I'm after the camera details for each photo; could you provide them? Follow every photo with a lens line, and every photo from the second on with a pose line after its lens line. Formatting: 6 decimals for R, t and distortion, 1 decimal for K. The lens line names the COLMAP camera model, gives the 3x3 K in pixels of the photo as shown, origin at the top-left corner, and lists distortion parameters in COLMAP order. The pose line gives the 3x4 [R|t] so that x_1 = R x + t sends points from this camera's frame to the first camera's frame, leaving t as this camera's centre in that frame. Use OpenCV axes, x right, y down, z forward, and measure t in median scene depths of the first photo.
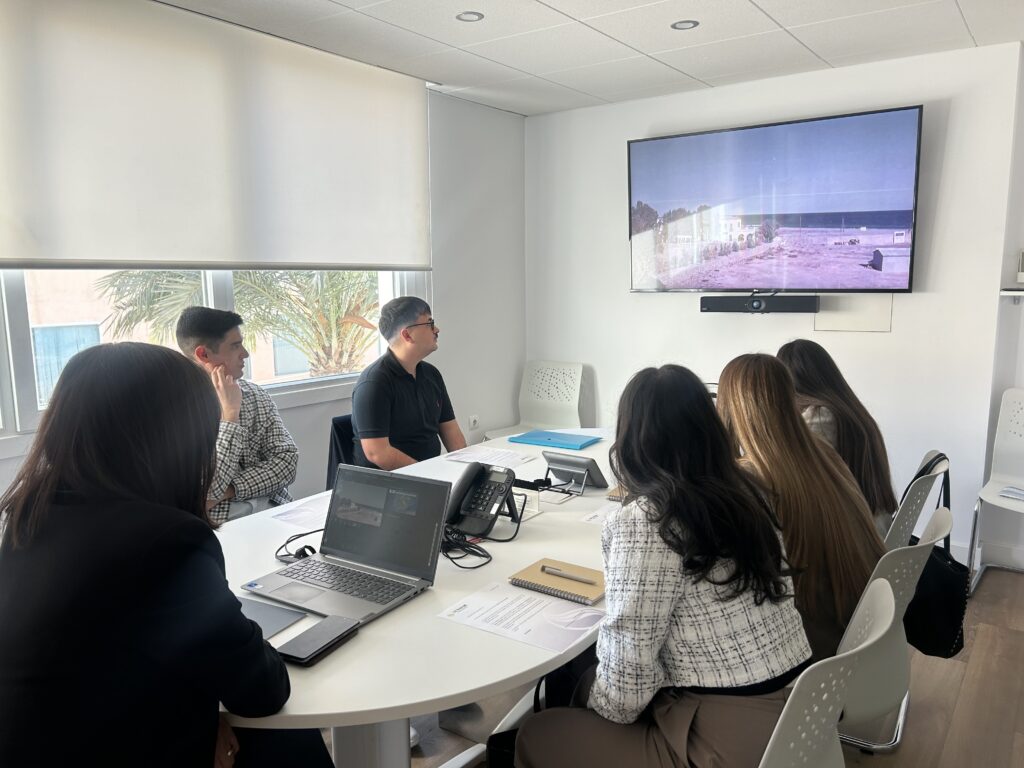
lens RADIAL K [[800.5, 0, 511.5], [0, 800.5, 387.1], [0, 0, 1]] dist [0.003193, 0.005102]
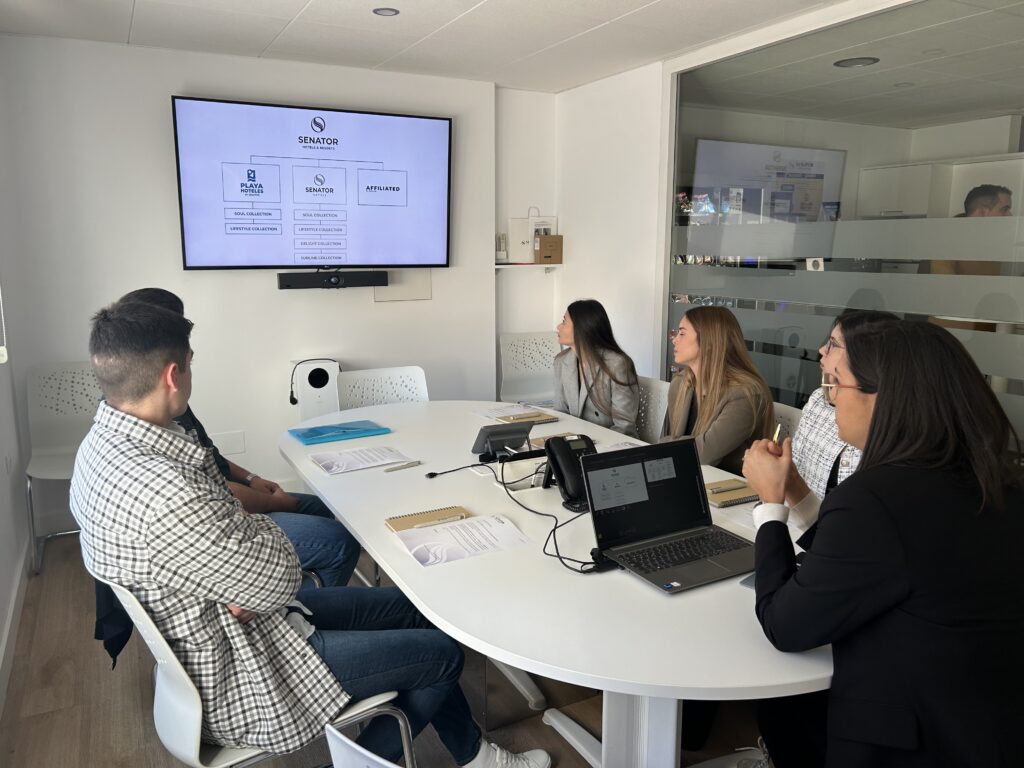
lens RADIAL K [[767.2, 0, 509.6], [0, 767.2, 364.5], [0, 0, 1]] dist [0.059344, 0.003770]
pose [[0.472434, -0.122771, 0.872773, -0.488355], [0.120933, 0.989914, 0.073788, -0.039850], [-0.873030, 0.070687, 0.482516, 0.313587]]
